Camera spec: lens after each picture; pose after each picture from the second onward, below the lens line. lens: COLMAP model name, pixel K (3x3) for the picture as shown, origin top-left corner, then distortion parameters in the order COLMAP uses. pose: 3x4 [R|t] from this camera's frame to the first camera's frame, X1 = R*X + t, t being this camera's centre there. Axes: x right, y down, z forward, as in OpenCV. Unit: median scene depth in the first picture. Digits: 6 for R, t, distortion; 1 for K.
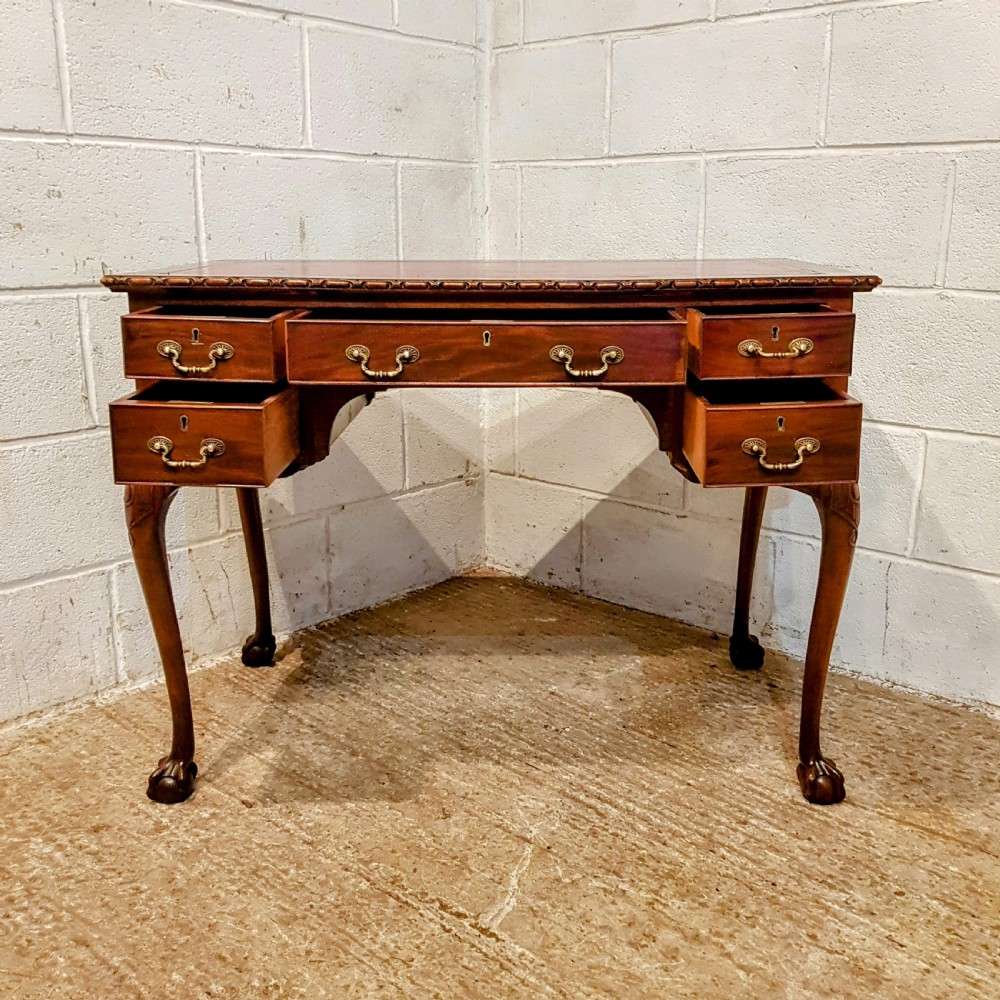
lens RADIAL K [[1050.6, 0, 534.6], [0, 1050.6, 489.1], [0, 0, 1]] dist [0.023934, 0.000000]
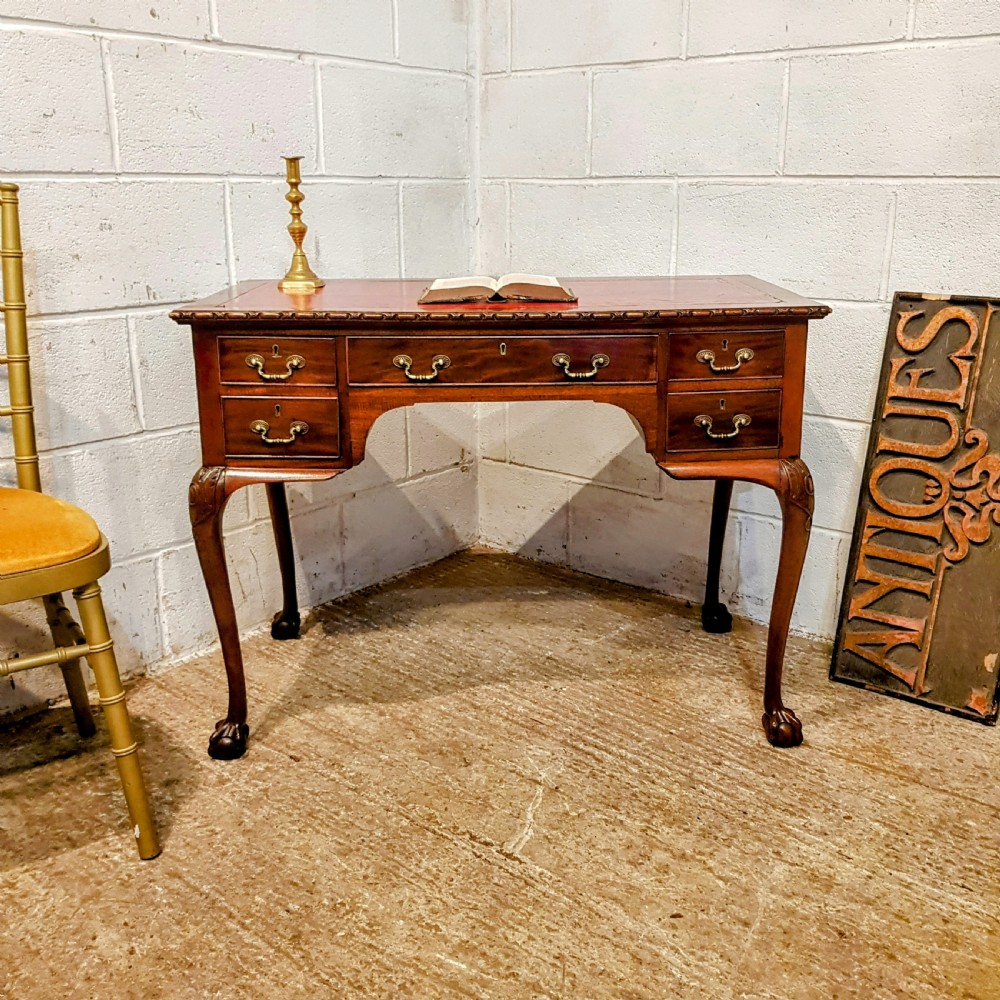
lens RADIAL K [[1050.6, 0, 536.8], [0, 1050.6, 482.8], [0, 0, 1]] dist [0.023934, 0.000000]
pose [[0.999180, -0.013771, 0.038086, -0.040739], [0.012642, 0.999479, 0.029711, -0.032790], [-0.038475, -0.029205, 0.998833, -0.144433]]
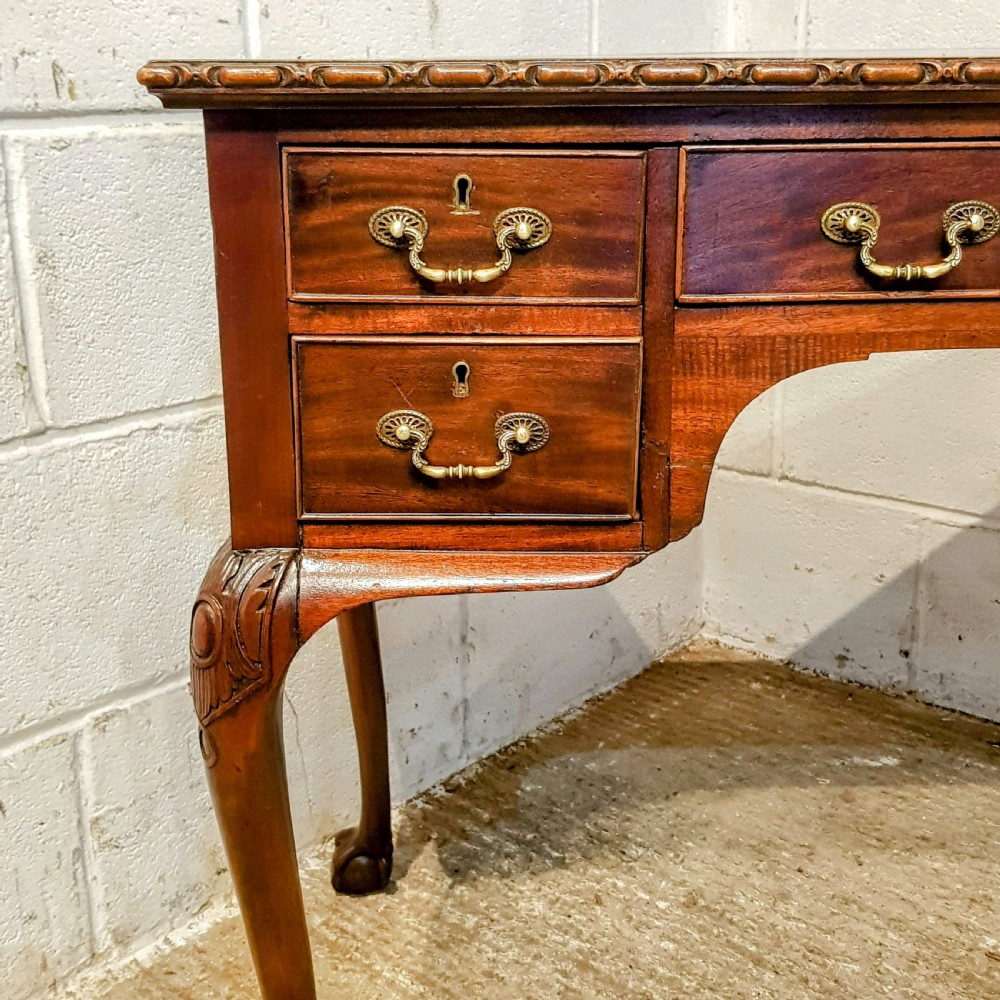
lens RADIAL K [[1405.1, 0, 508.4], [0, 1405.1, 484.9], [0, 0, 1]] dist [0.075756, 0.000000]
pose [[0.999785, -0.018598, 0.009201, -0.226888], [0.018198, 0.998960, 0.041799, -0.058556], [-0.009969, -0.041622, 0.999084, 0.393717]]
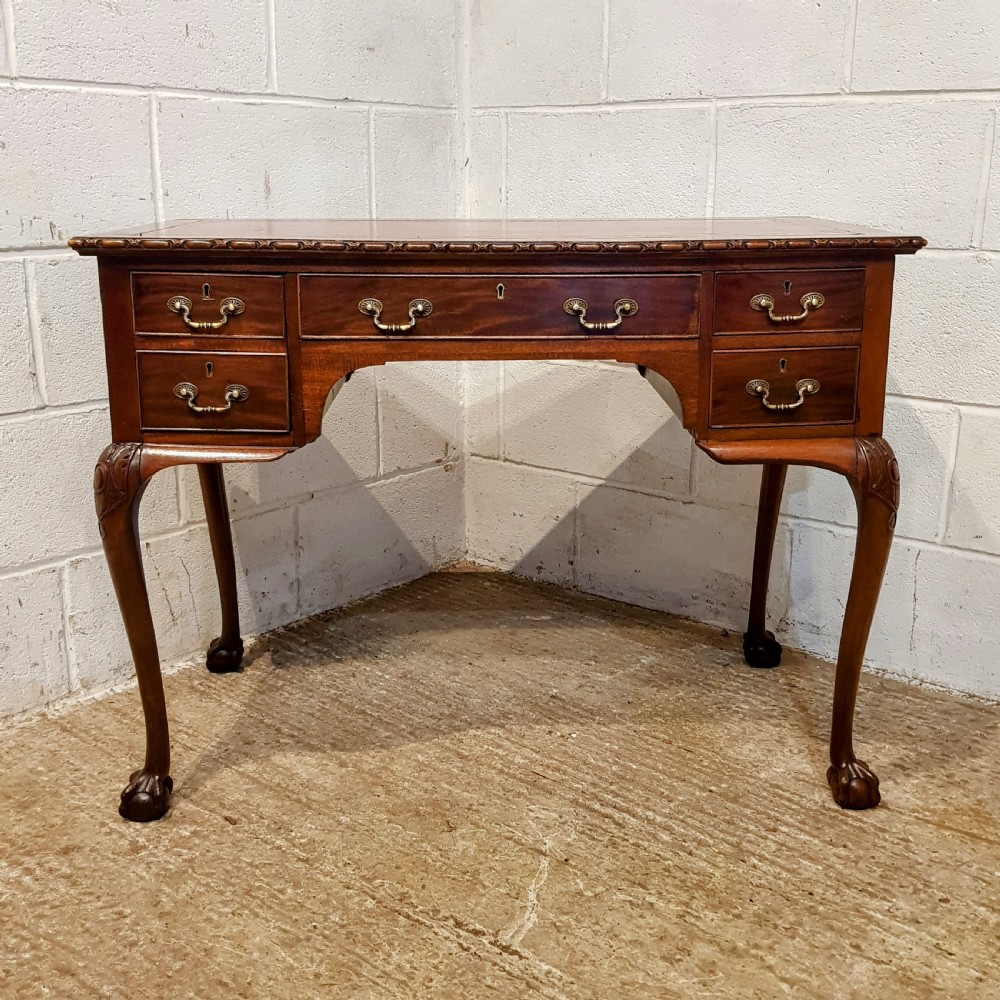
lens RADIAL K [[1191.9, 0, 526.3], [0, 1191.9, 503.1], [0, 0, 1]] dist [0.024165, 0.000000]
pose [[0.999313, -0.008556, 0.036054, -0.046574], [0.007771, 0.999731, 0.021865, 0.003842], [-0.036231, -0.021570, 0.999111, -0.029900]]
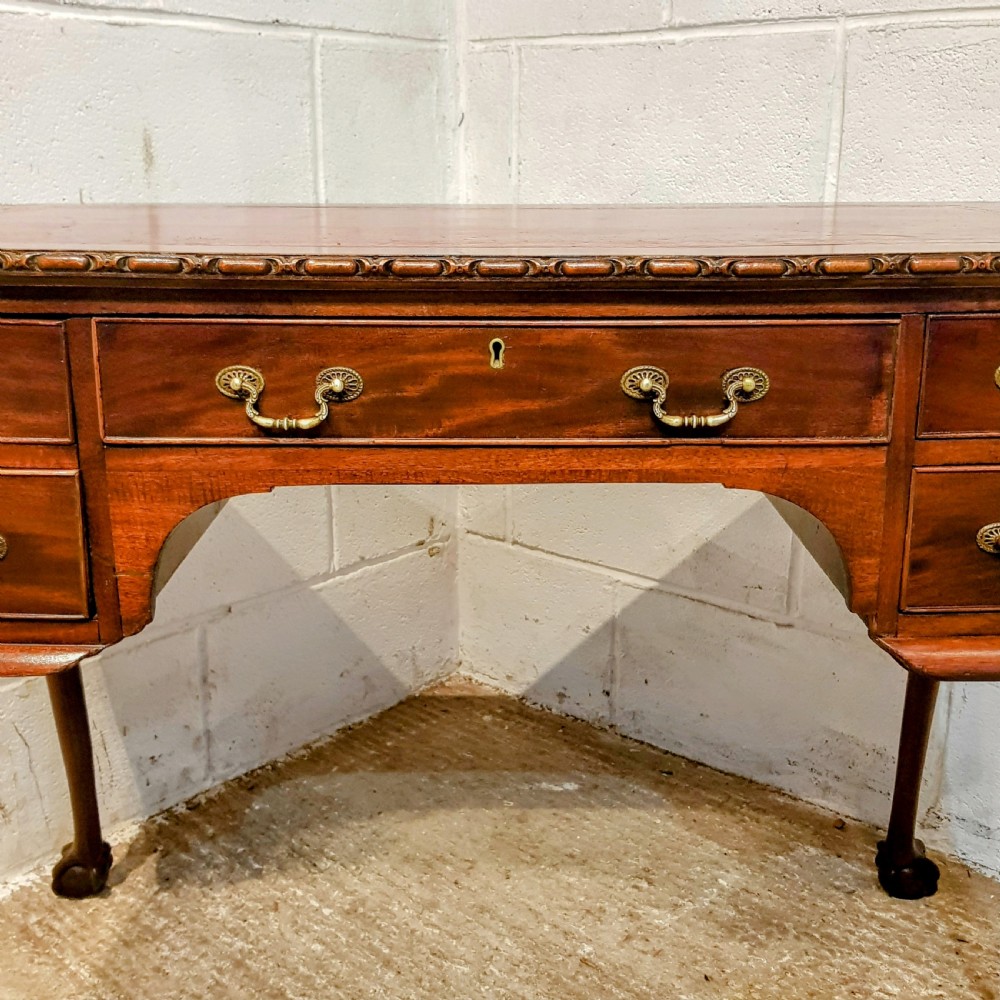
lens RADIAL K [[1213.6, 0, 508.2], [0, 1213.6, 498.0], [0, 0, 1]] dist [0.010376, 0.000000]
pose [[0.999968, -0.001308, 0.007842, -0.032766], [0.001060, 0.999502, 0.031546, -0.087770], [-0.007879, -0.031536, 0.999472, 0.376068]]
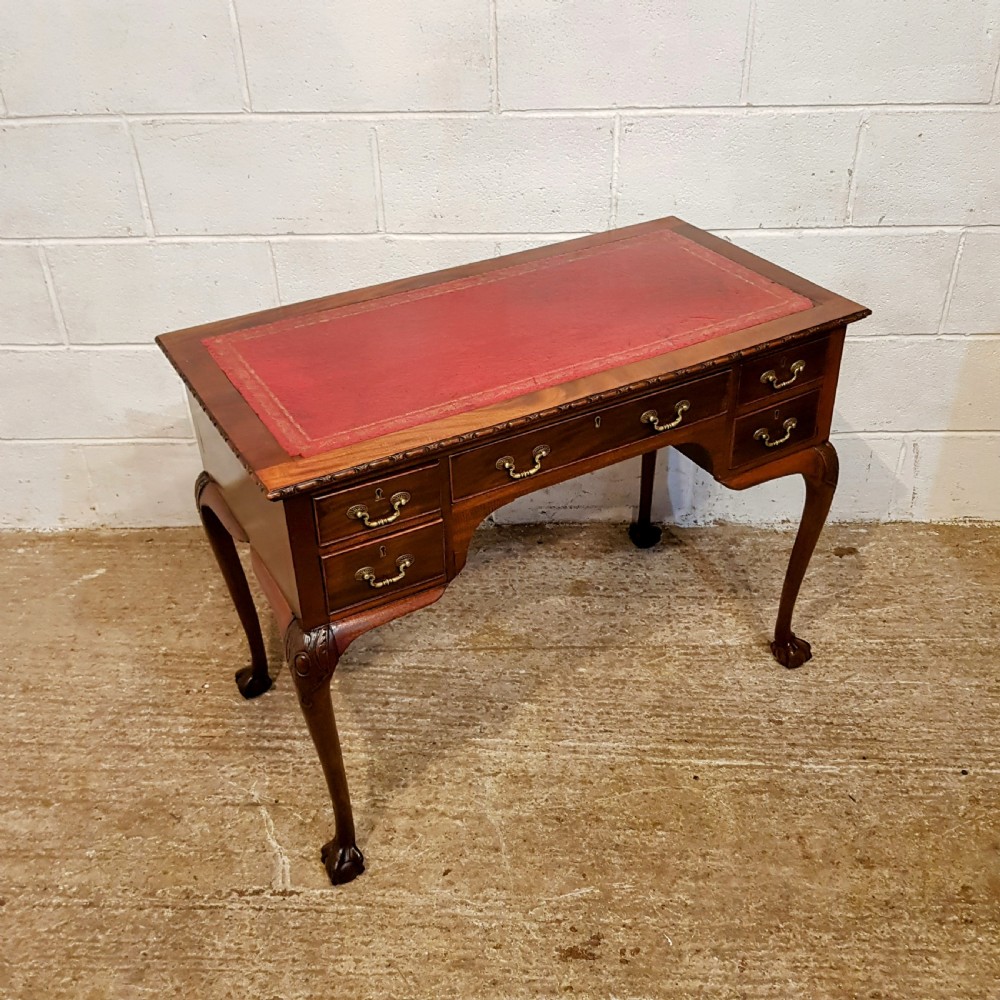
lens RADIAL K [[1050.6, 0, 519.1], [0, 1050.6, 494.3], [0, 0, 1]] dist [0.023934, 0.000000]
pose [[0.767792, -0.376047, 0.518733, -0.235224], [0.178623, 0.903171, 0.390353, -0.369092], [-0.615296, -0.207052, 0.760618, -0.069617]]
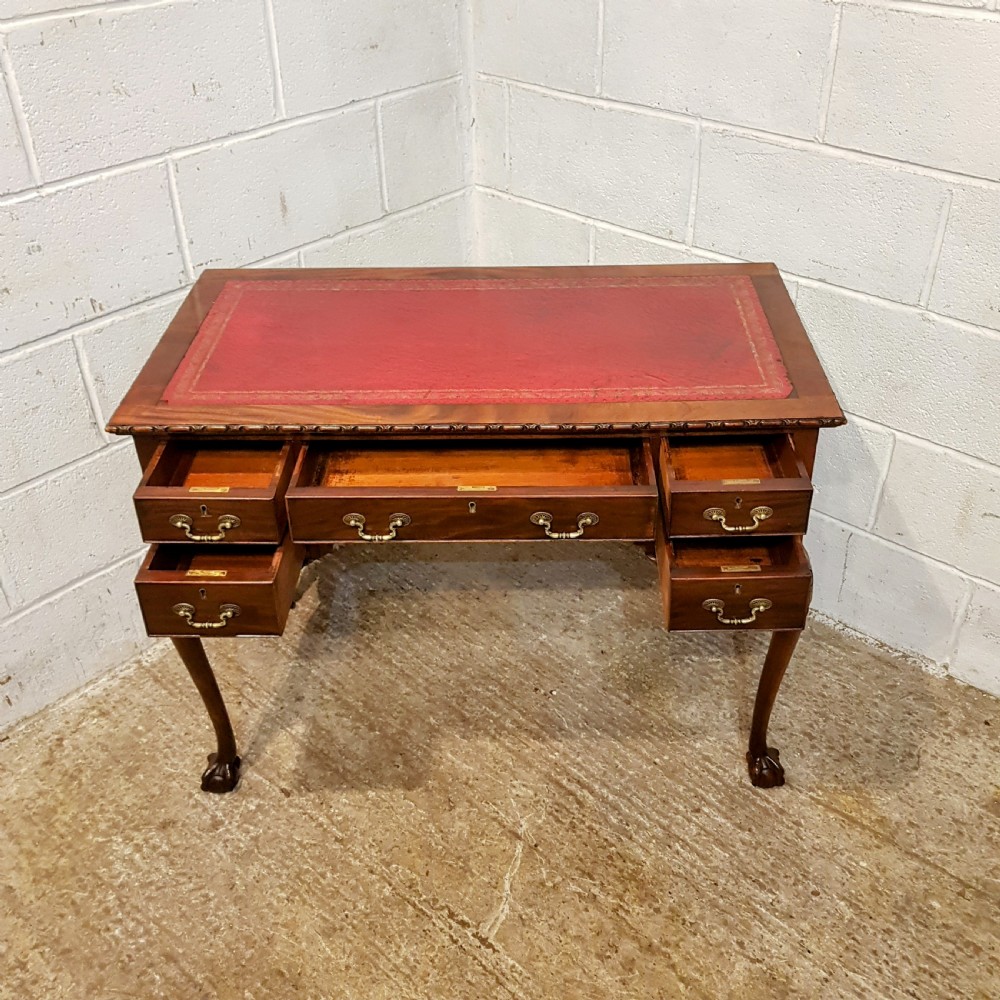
lens RADIAL K [[1050.6, 0, 537.2], [0, 1050.6, 479.8], [0, 0, 1]] dist [0.023934, 0.000000]
pose [[0.999965, -0.007067, -0.004499, 0.019397], [0.008185, 0.938571, 0.344990, -0.396669], [0.001785, -0.345015, 0.938595, -0.003420]]
